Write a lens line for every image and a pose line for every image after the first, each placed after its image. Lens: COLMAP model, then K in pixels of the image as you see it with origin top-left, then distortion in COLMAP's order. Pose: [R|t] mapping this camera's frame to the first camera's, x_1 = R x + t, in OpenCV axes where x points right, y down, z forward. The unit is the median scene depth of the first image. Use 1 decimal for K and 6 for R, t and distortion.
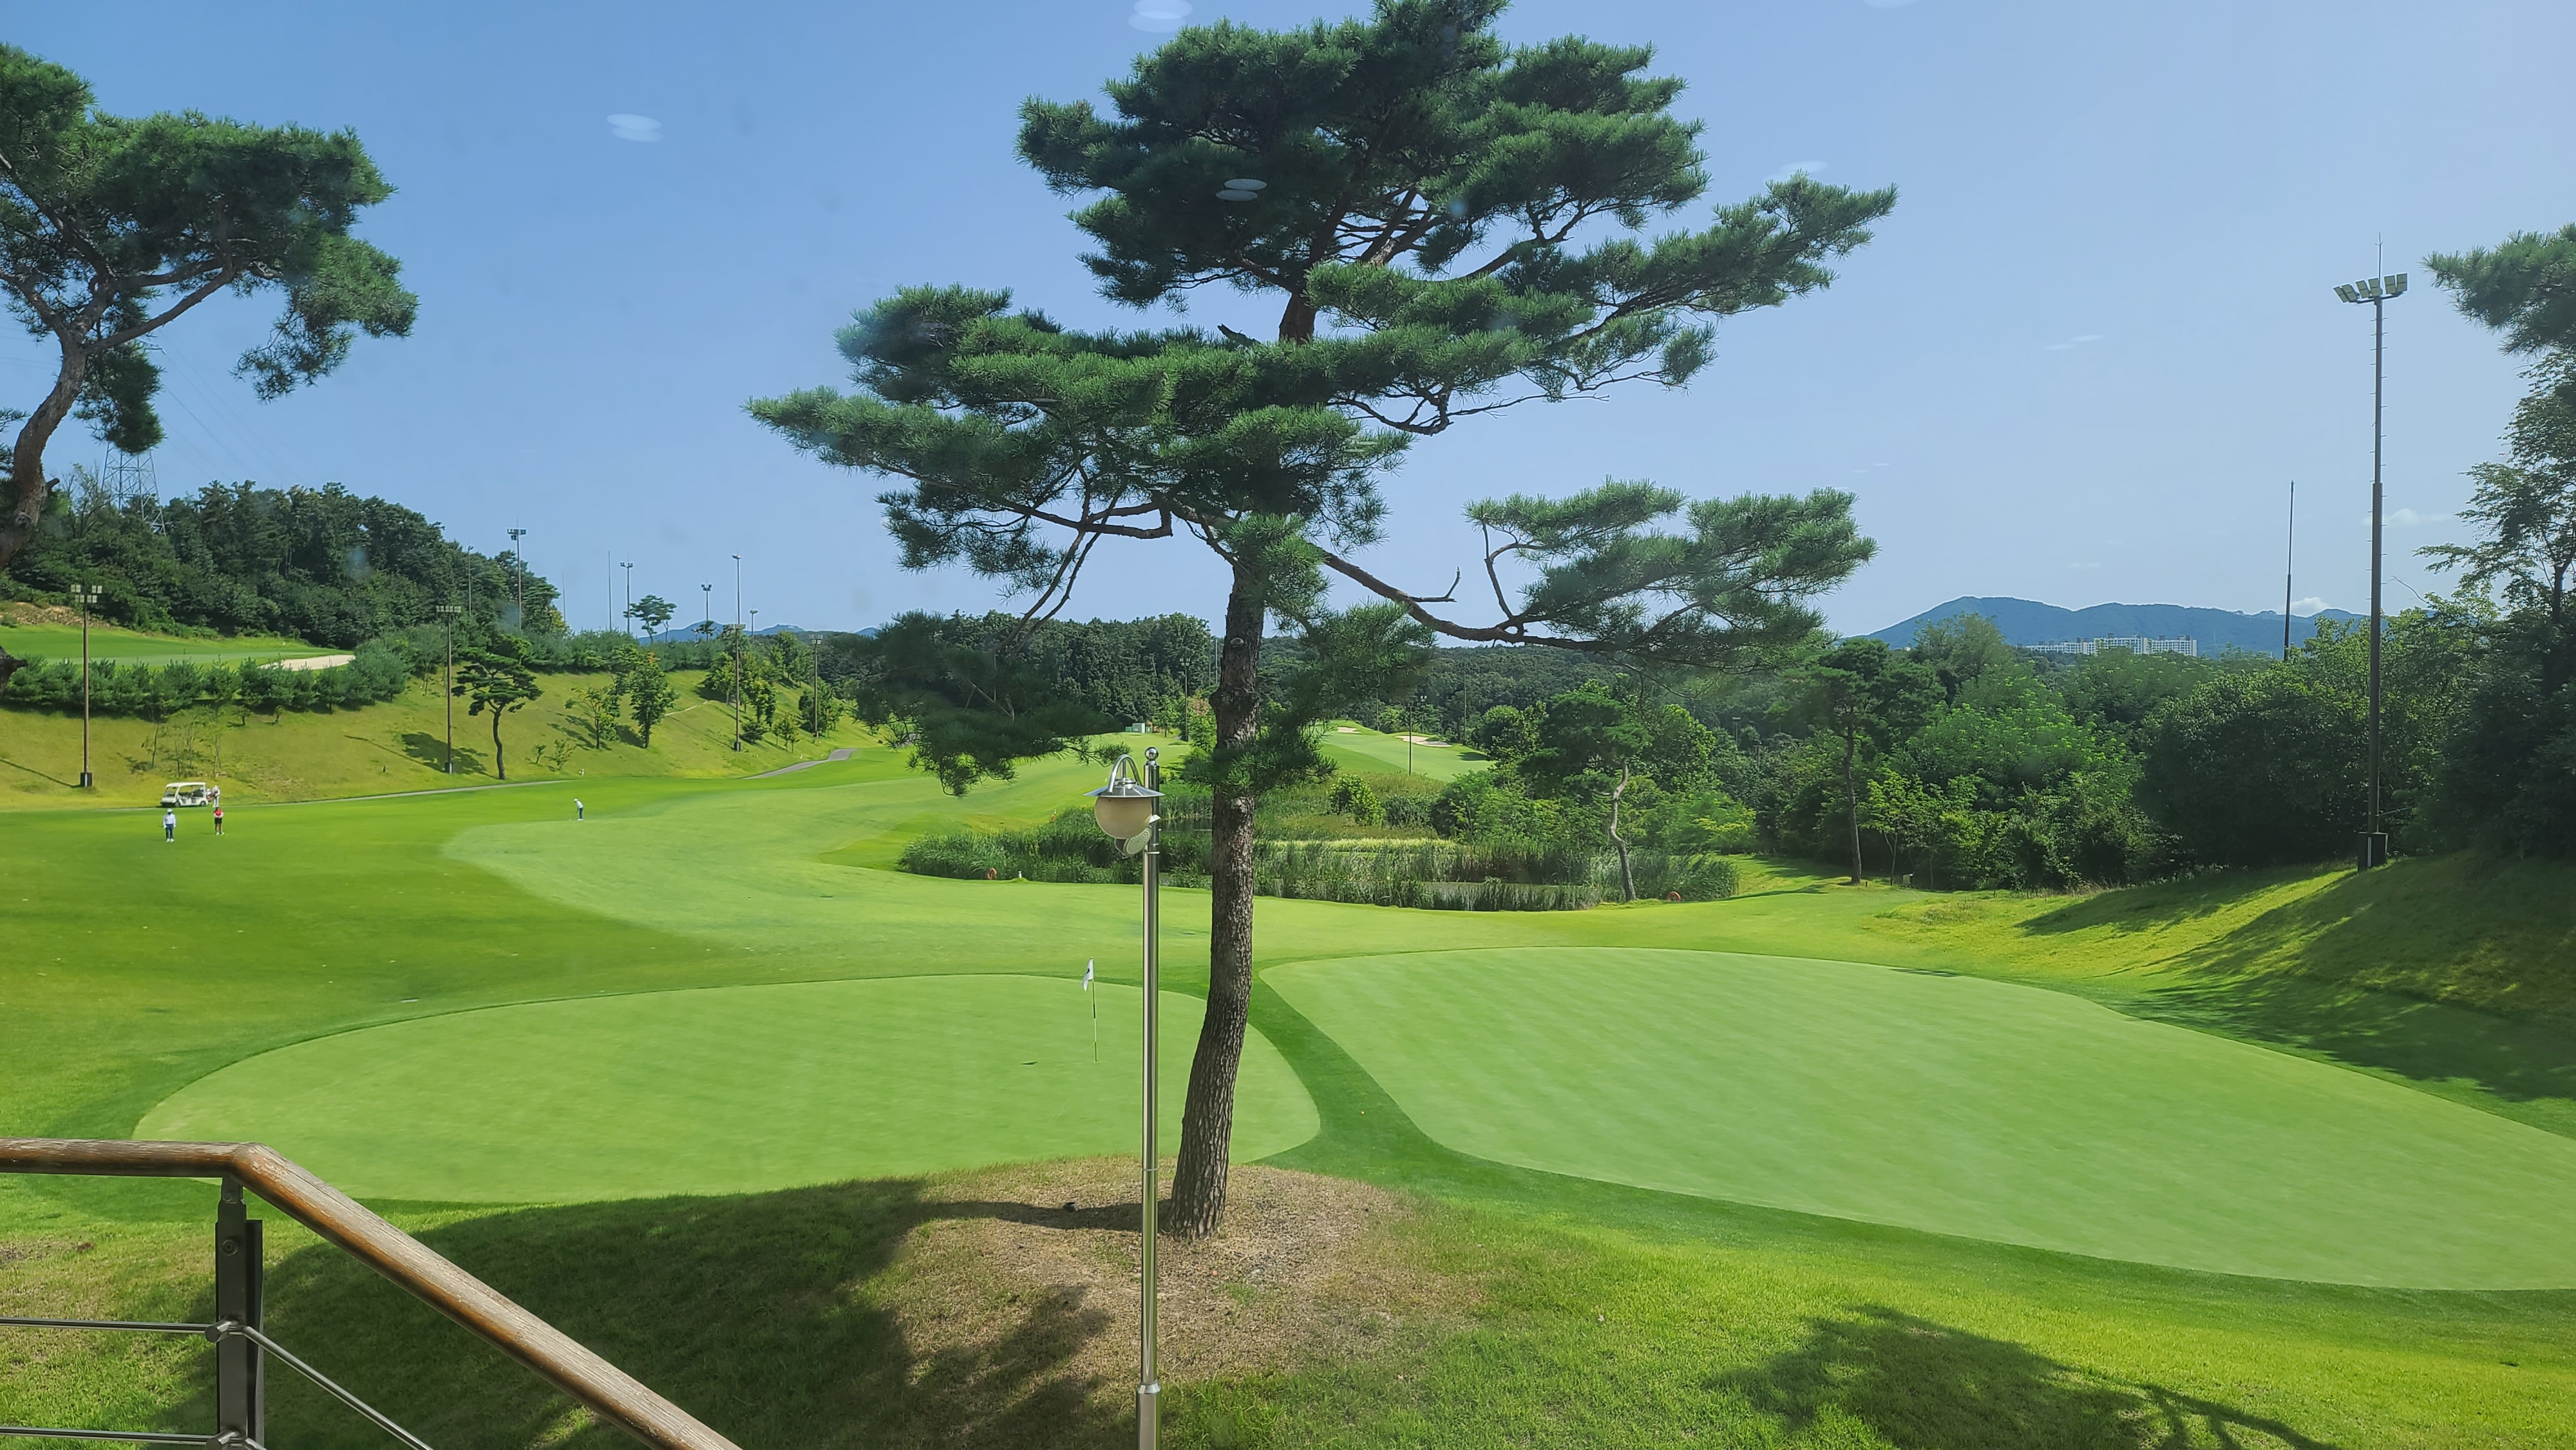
lens RADIAL K [[1869.3, 0, 1288.0], [0, 1869.3, 725.0], [0, 0, 1]] dist [0.085837, 0.002125]
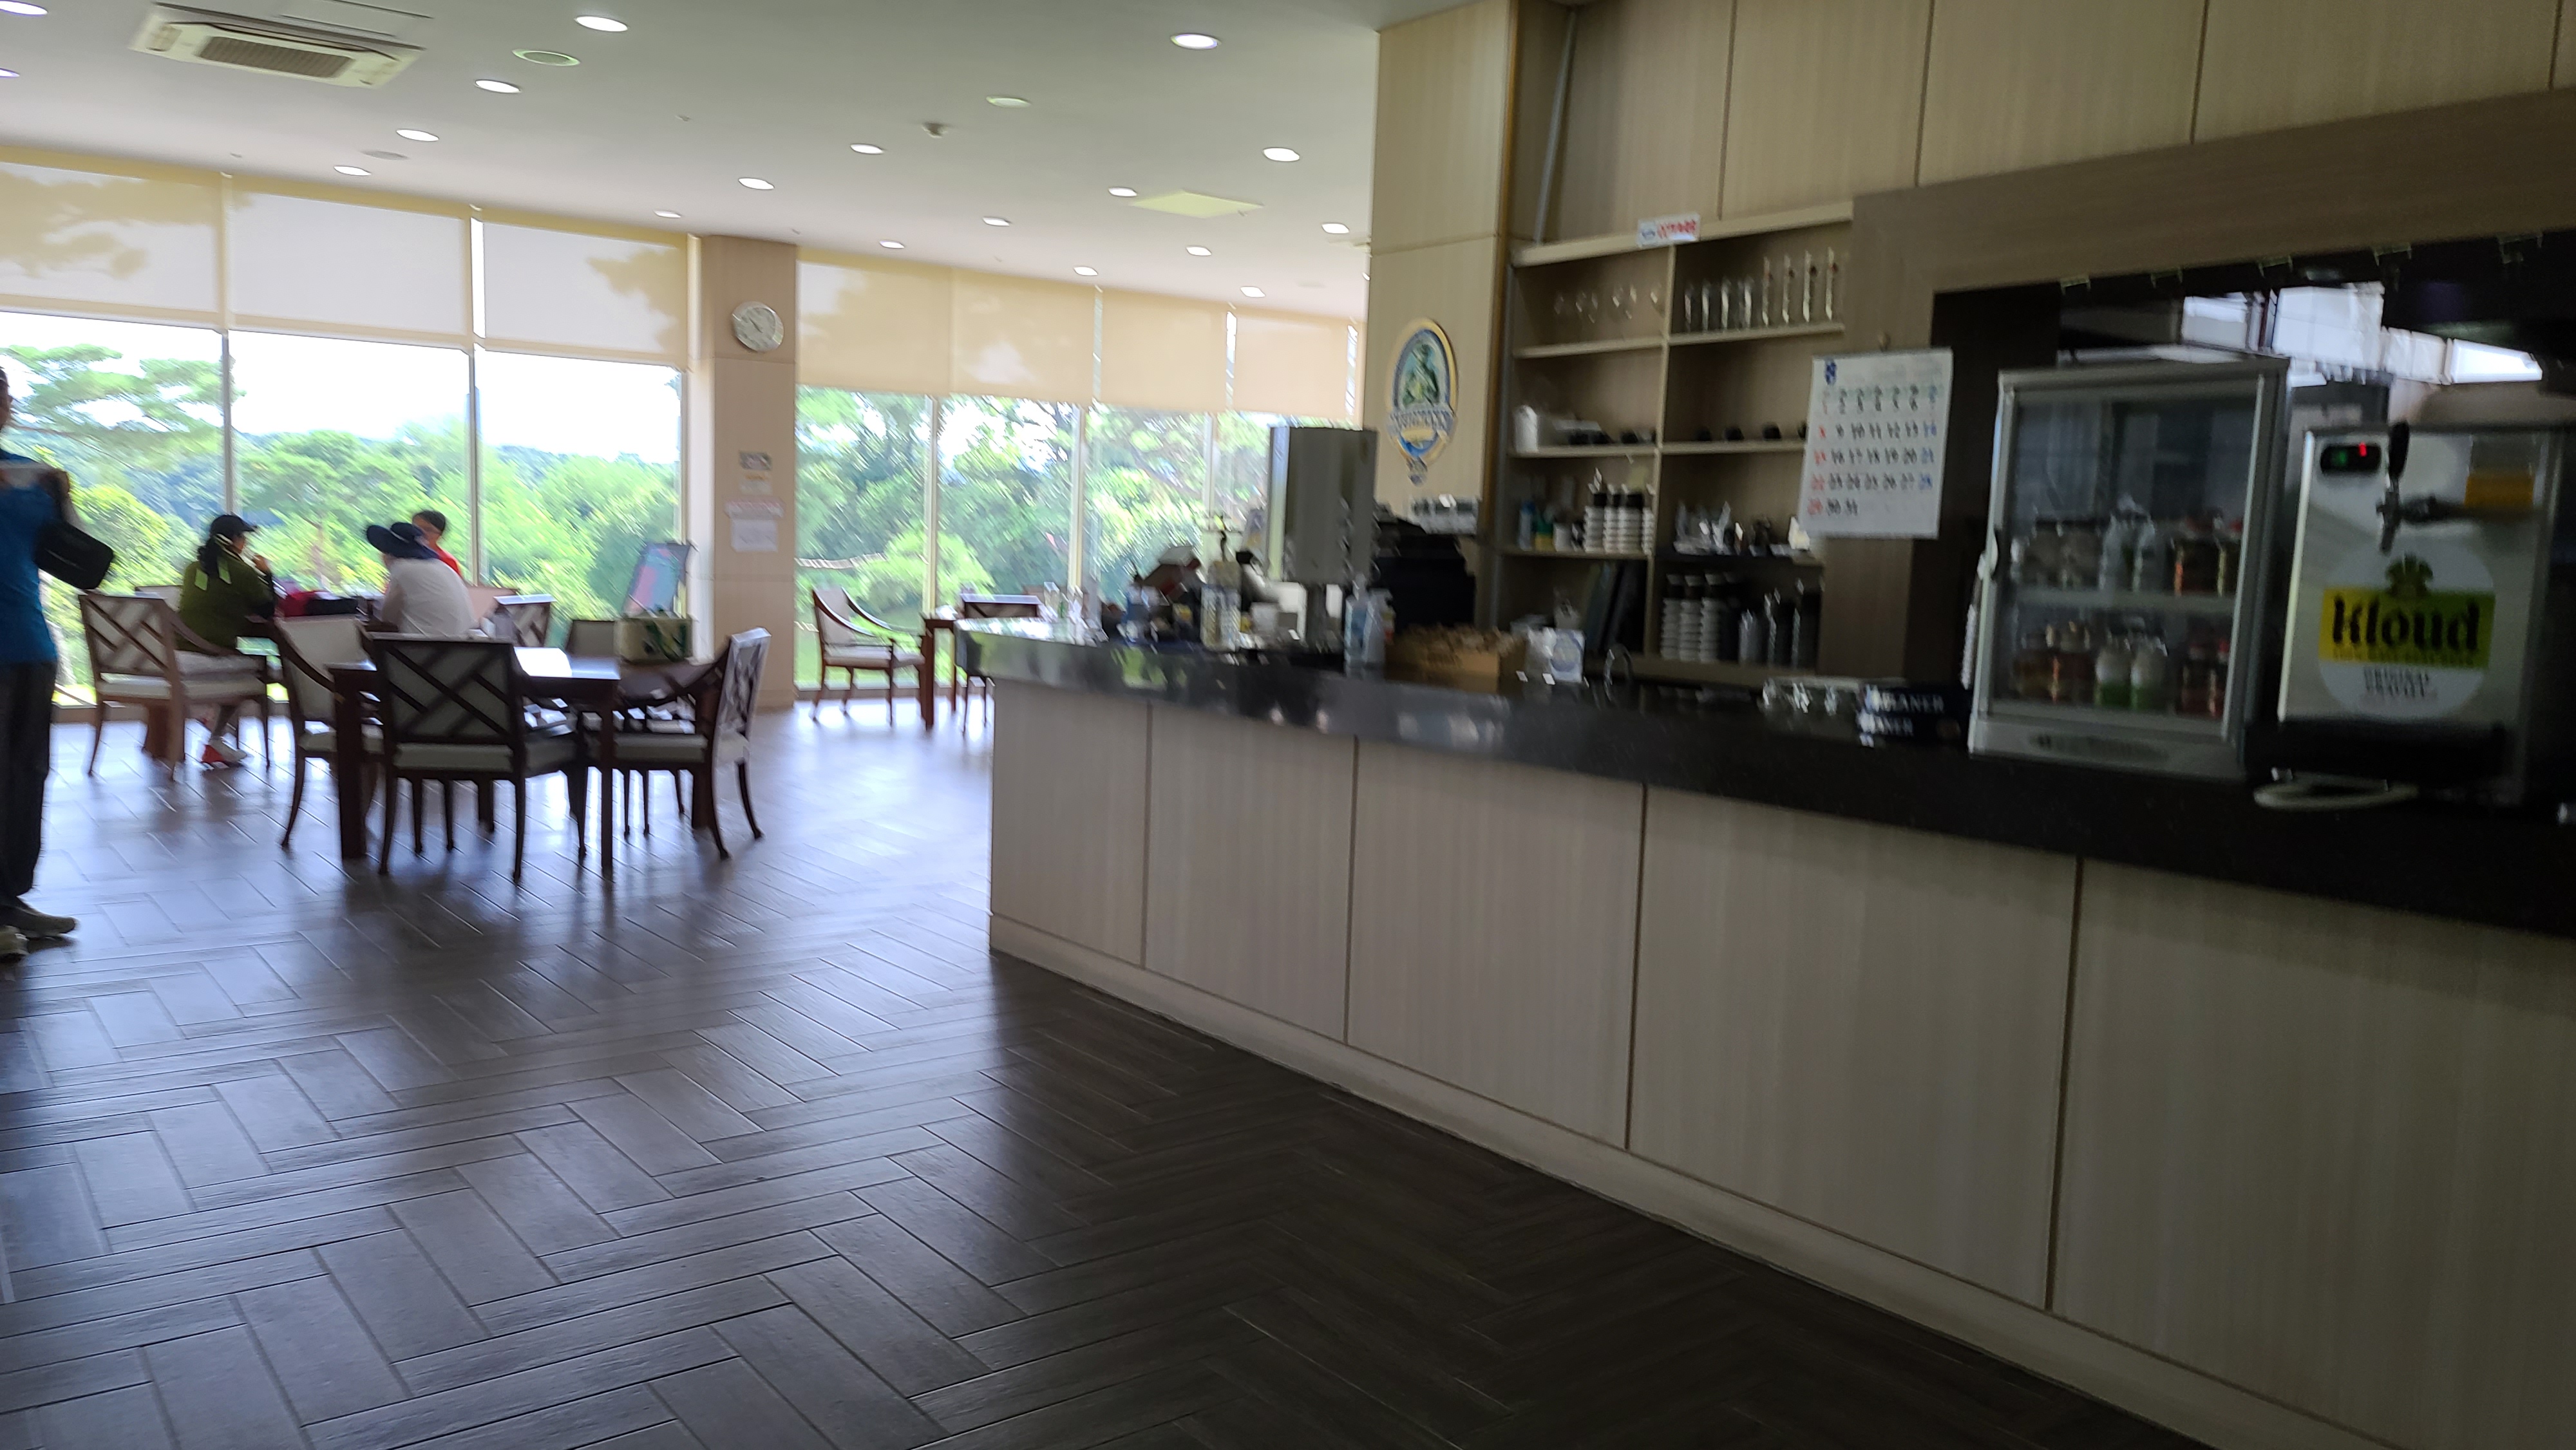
lens RADIAL K [[1869.3, 0, 1288.0], [0, 1869.3, 725.0], [0, 0, 1]] dist [0.085837, 0.002125]
pose [[0.733271, -0.050640, 0.678048, -0.033435], [-0.020348, 0.995142, 0.096328, 0.004234], [-0.679632, -0.084432, 0.728678, -0.151907]]
